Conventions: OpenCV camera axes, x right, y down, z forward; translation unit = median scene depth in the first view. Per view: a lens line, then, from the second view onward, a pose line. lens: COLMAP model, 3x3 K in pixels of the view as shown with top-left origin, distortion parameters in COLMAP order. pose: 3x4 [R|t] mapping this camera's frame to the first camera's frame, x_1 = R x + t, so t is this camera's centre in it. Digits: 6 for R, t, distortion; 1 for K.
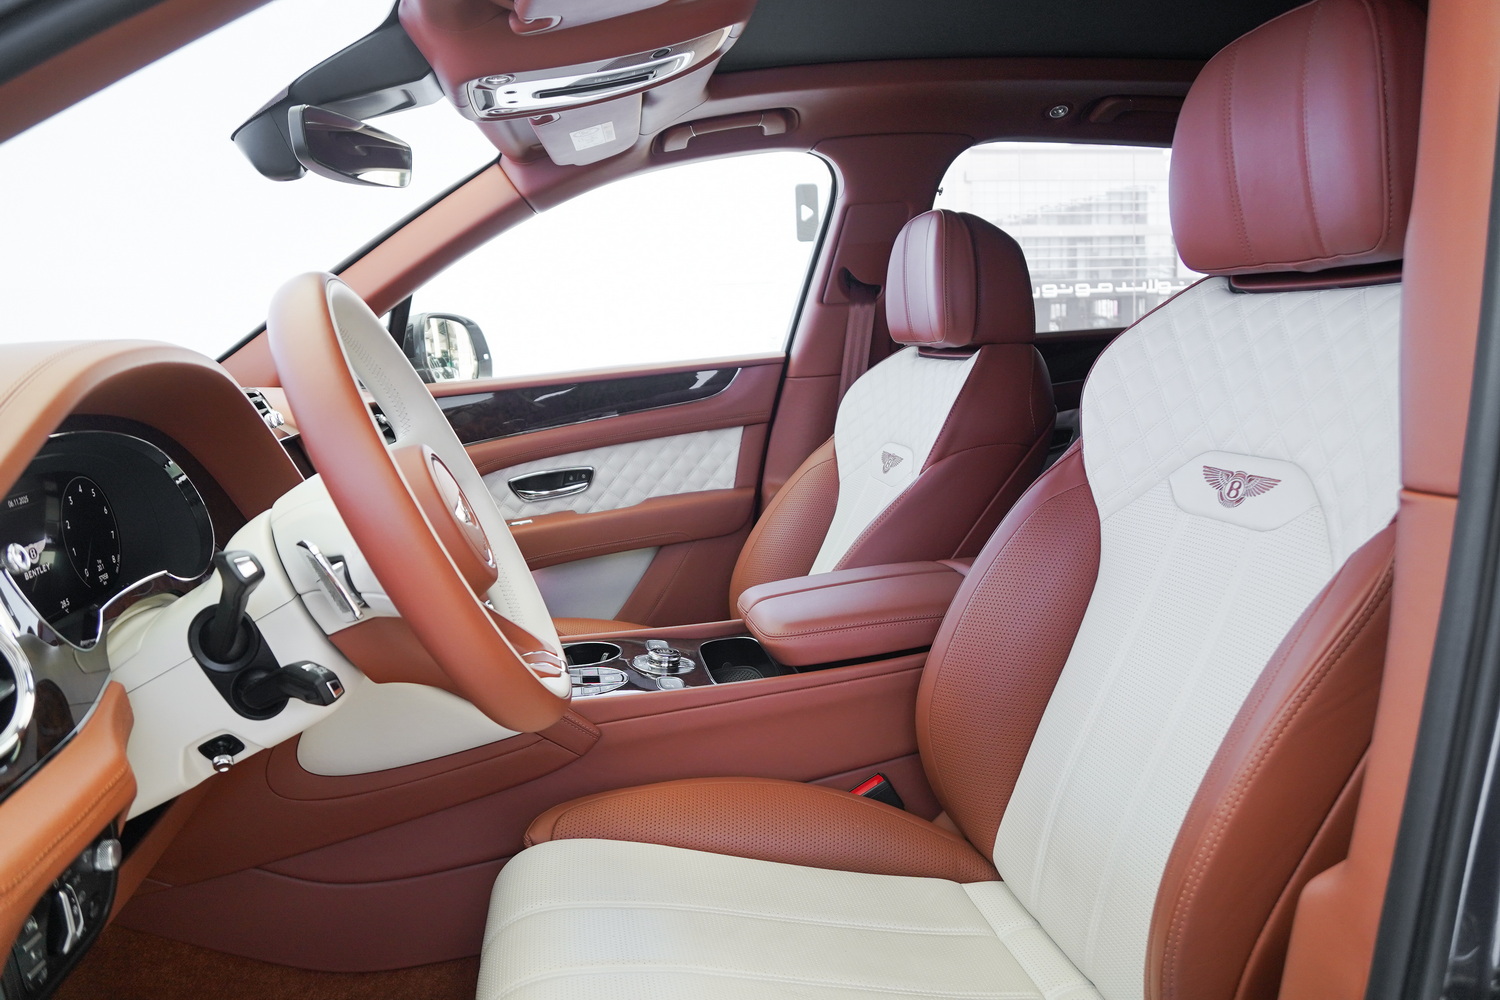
lens RADIAL K [[1052.9, 0, 744.1], [0, 1052.9, 509.8], [0, 0, 1]] dist [-0.141047, 0.100850]
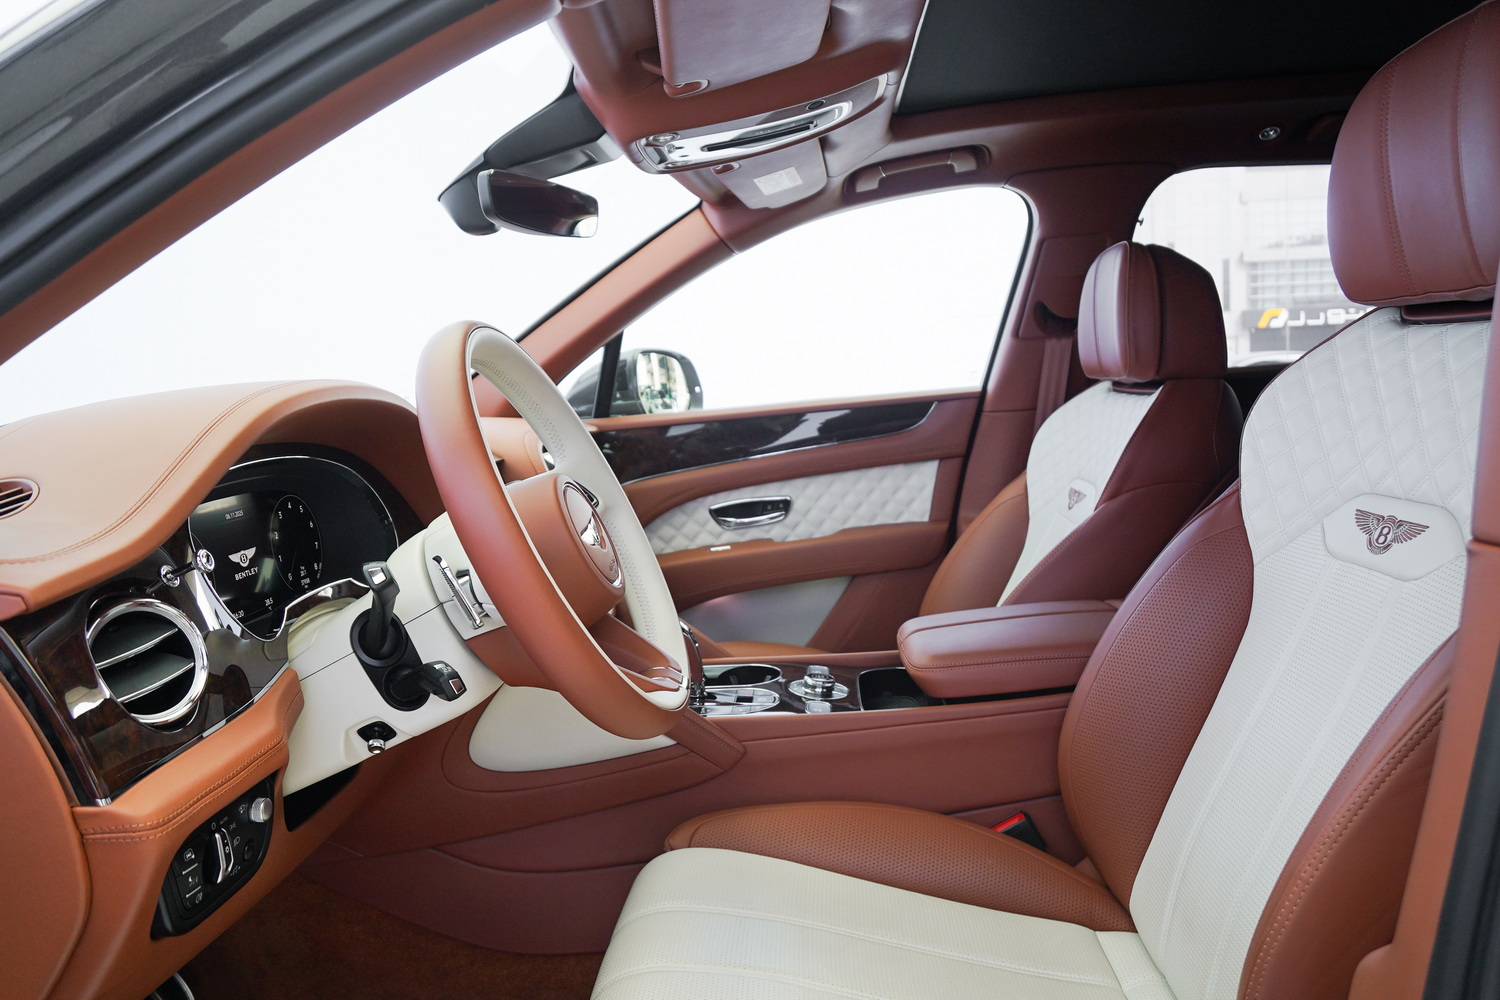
lens RADIAL K [[1052.9, 0, 744.1], [0, 1052.9, 509.8], [0, 0, 1]] dist [-0.141047, 0.100850]
pose [[0.970809, 0.024010, -0.238648, 0.103428], [-0.030810, 0.999217, -0.024802, -0.001803], [0.237865, 0.031431, 0.970789, -0.028108]]
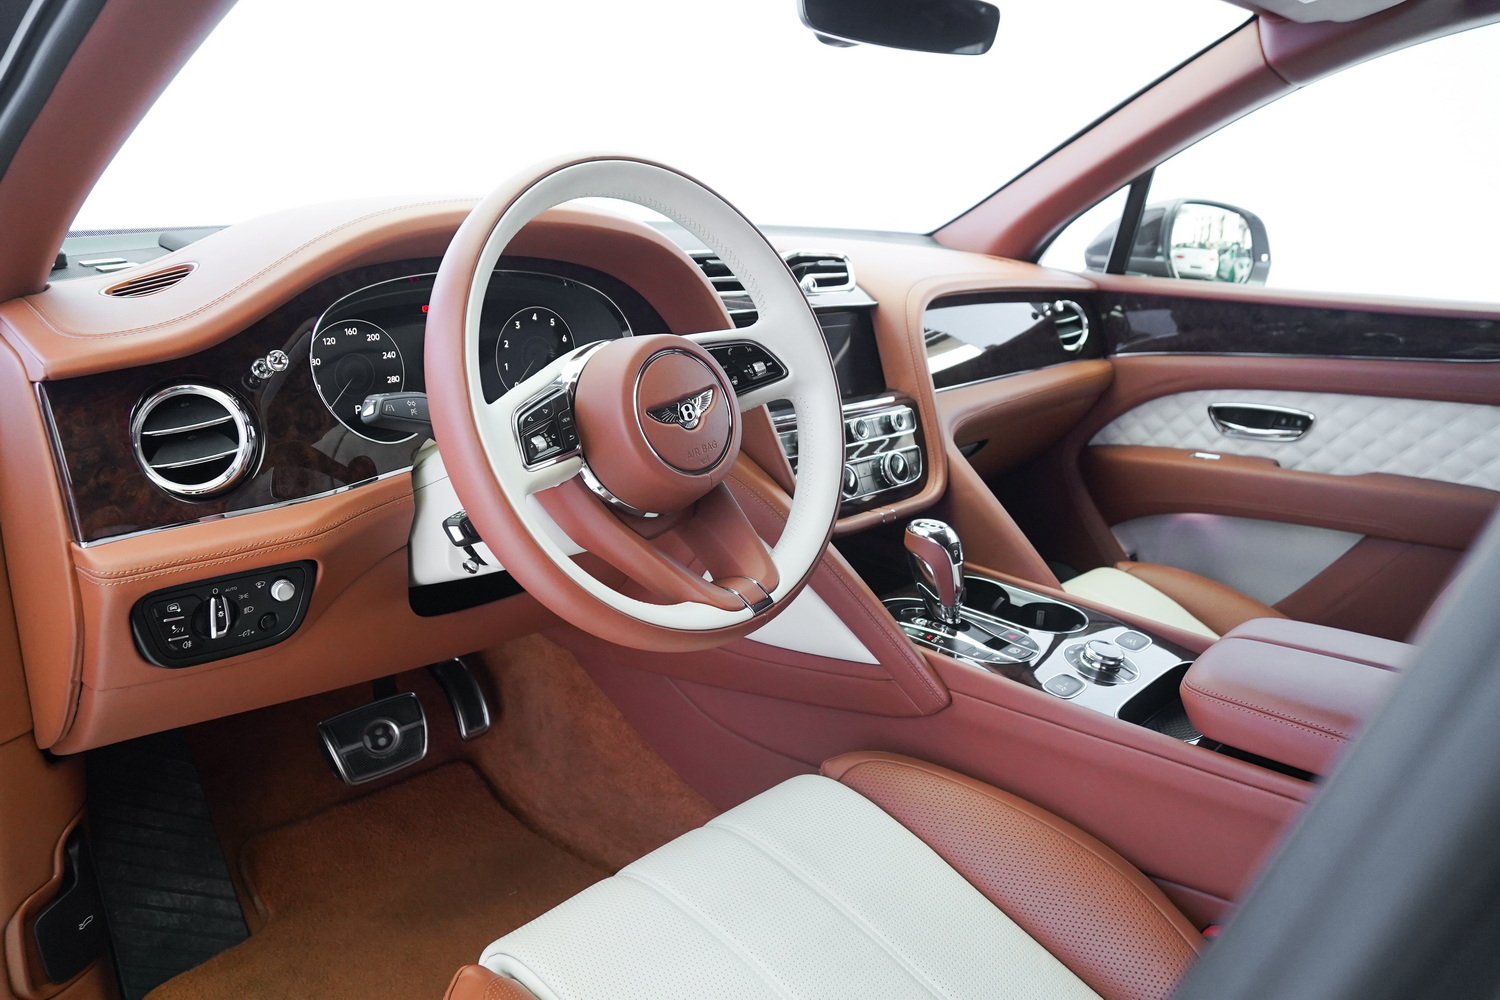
lens RADIAL K [[1052.9, 0, 744.1], [0, 1052.9, 509.8], [0, 0, 1]] dist [-0.141047, 0.100850]
pose [[0.586510, 0.309370, -0.748529, 0.357538], [-0.209955, 0.950659, 0.228401, -0.100365], [0.782256, 0.023199, 0.622525, 0.305118]]
